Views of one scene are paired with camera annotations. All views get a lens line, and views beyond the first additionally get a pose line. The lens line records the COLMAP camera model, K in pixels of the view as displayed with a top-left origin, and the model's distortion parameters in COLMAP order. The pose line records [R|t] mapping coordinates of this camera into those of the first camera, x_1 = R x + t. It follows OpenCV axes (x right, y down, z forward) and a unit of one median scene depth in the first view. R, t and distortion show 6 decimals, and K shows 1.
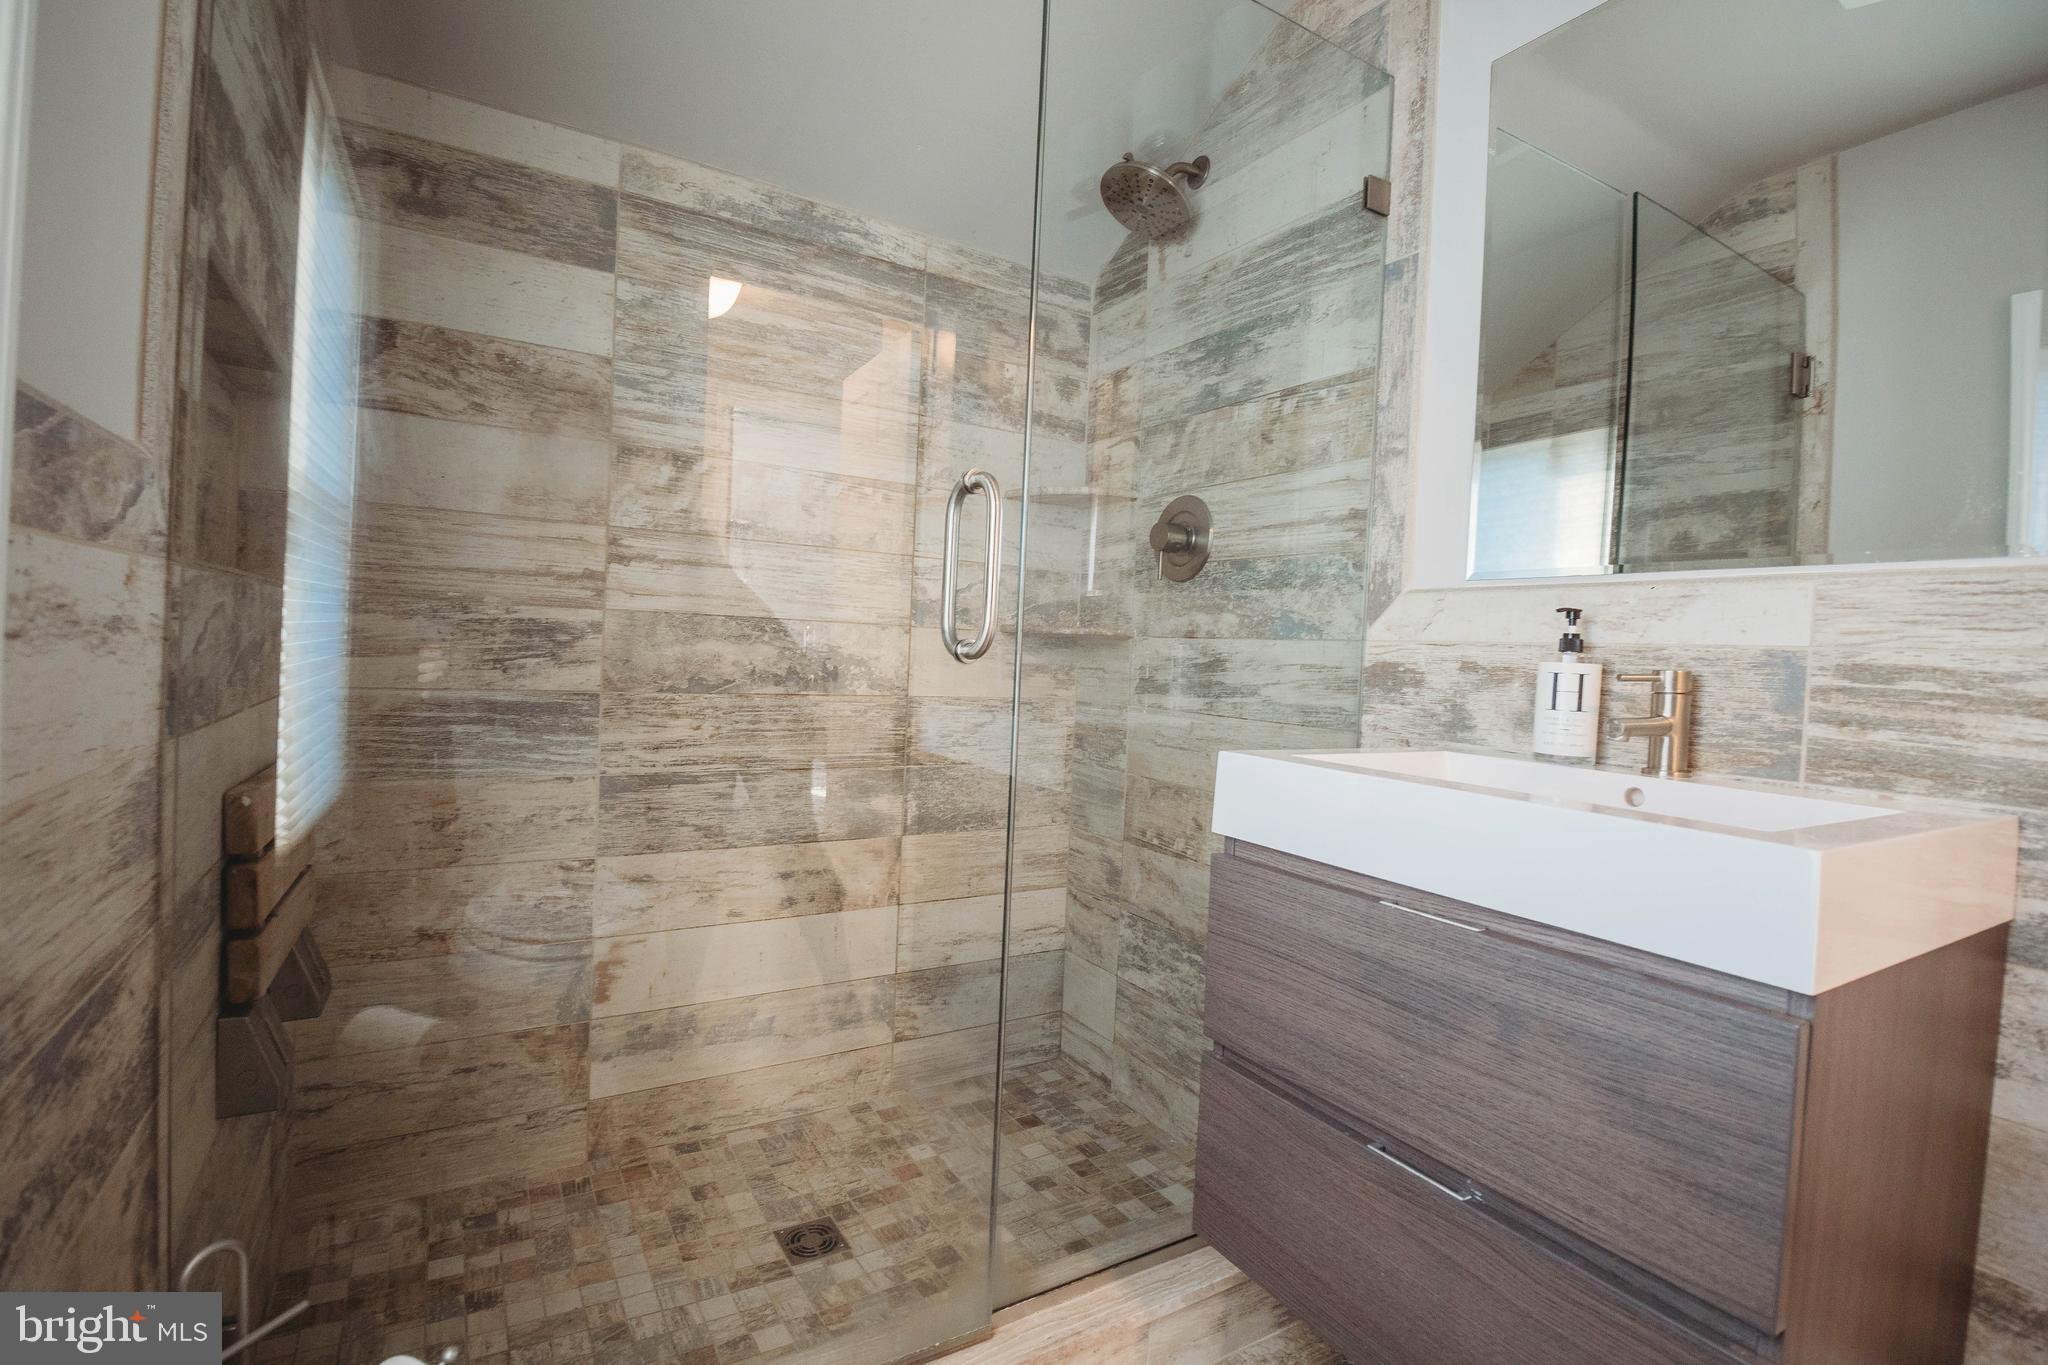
lens RADIAL K [[952.2, 0, 1029.6], [0, 952.2, 673.4], [0, 0, 1]] dist [-0.003004, -0.006690]
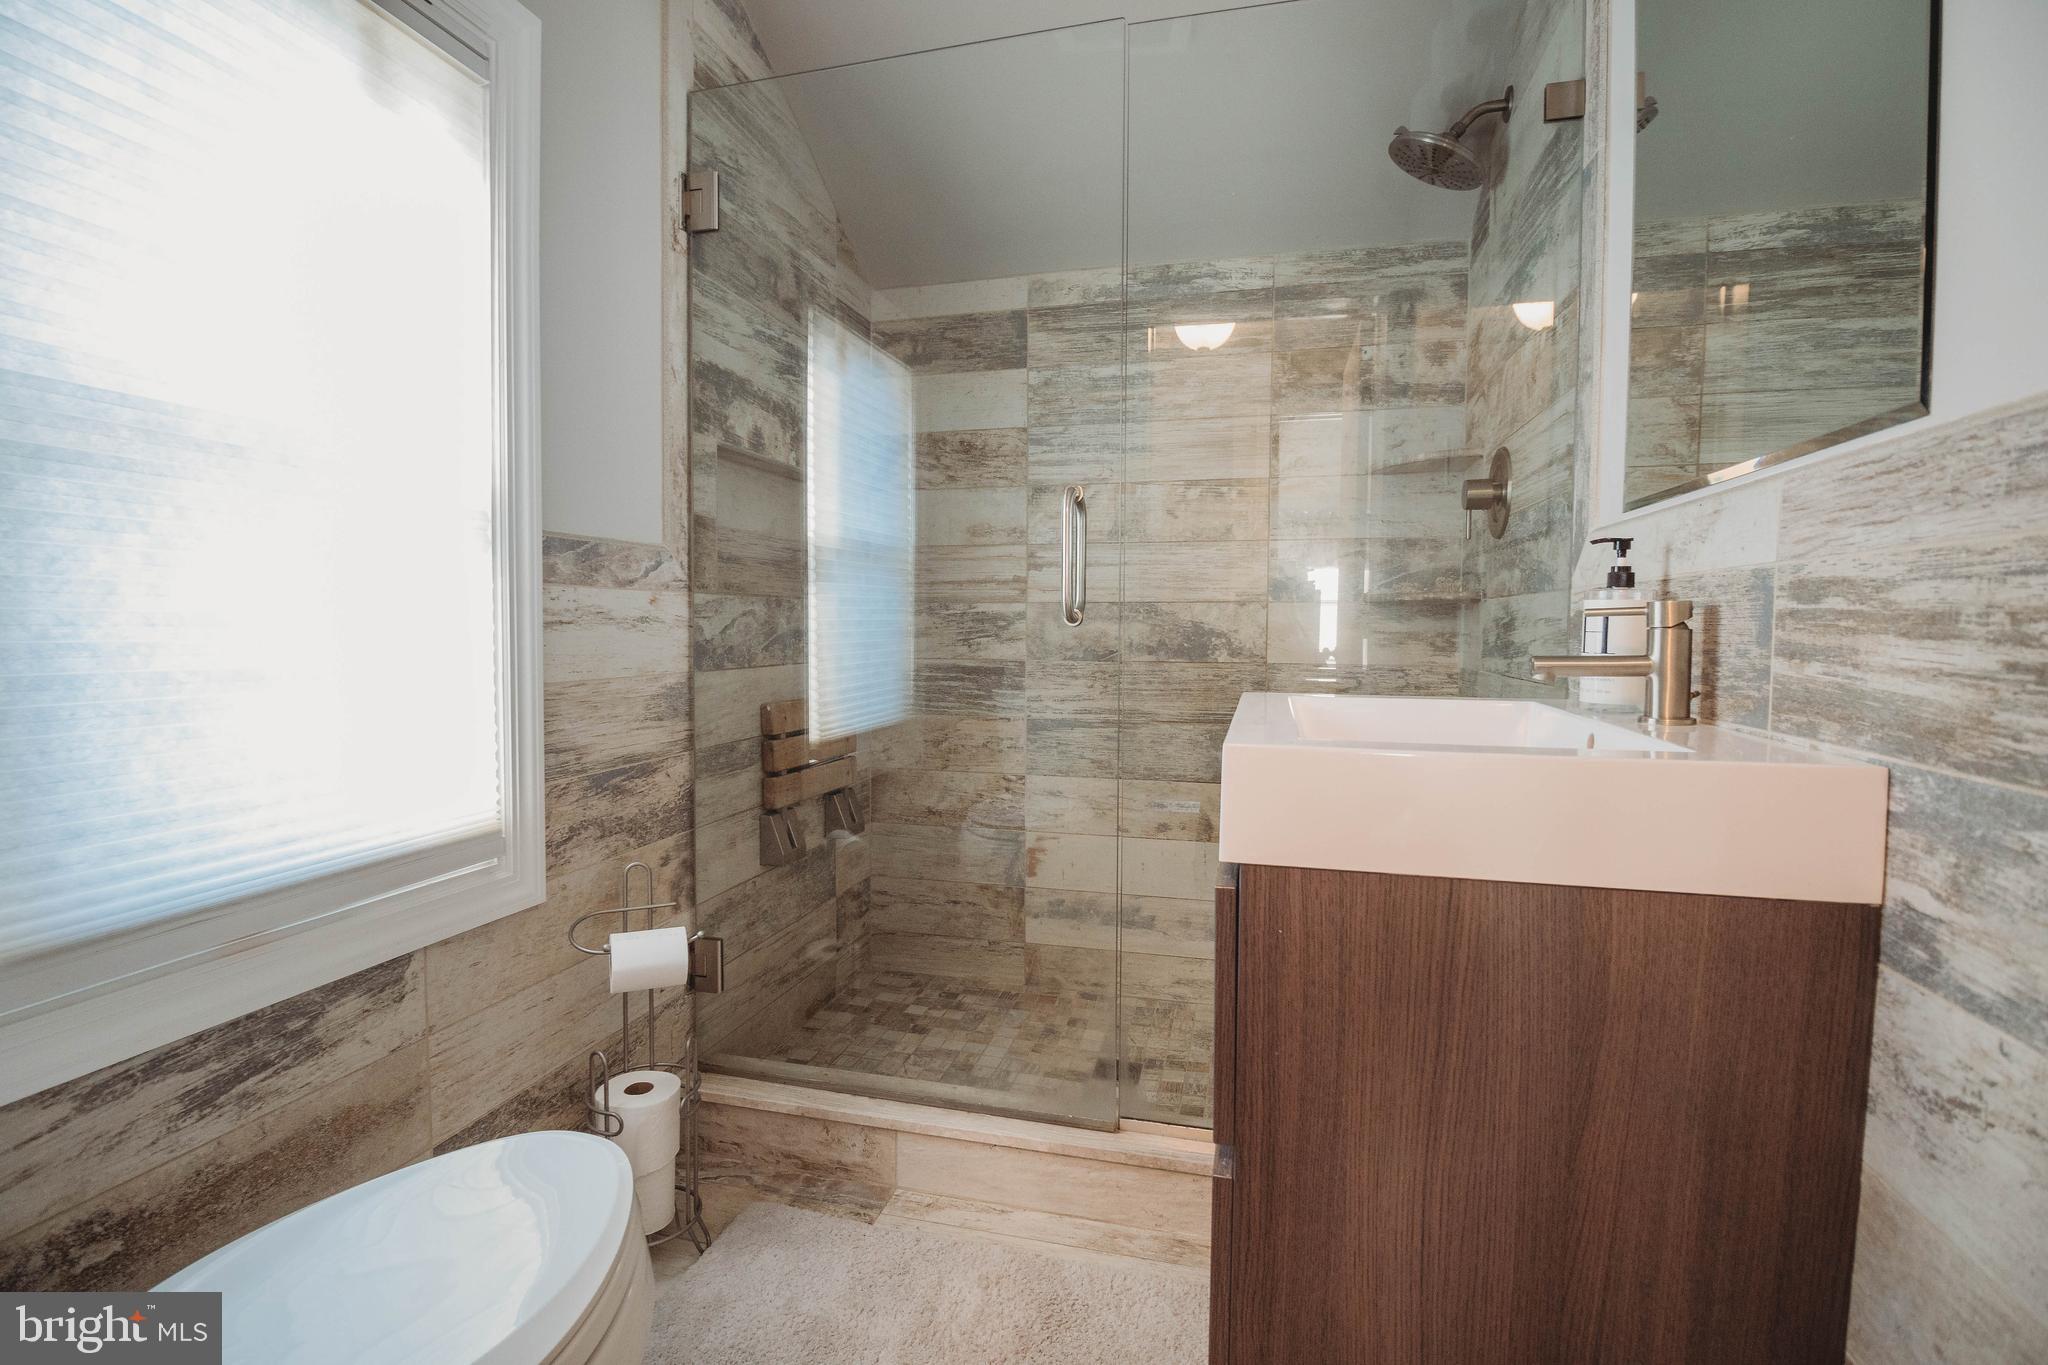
lens RADIAL K [[952.2, 0, 1016.8], [0, 952.2, 673.2], [0, 0, 1]] dist [-0.003004, -0.006690]
pose [[0.693992, -0.004699, -0.719968, 0.584151], [0.010447, 0.999939, 0.003544, 0.034456], [0.719907, -0.009981, 0.693999, -0.011752]]
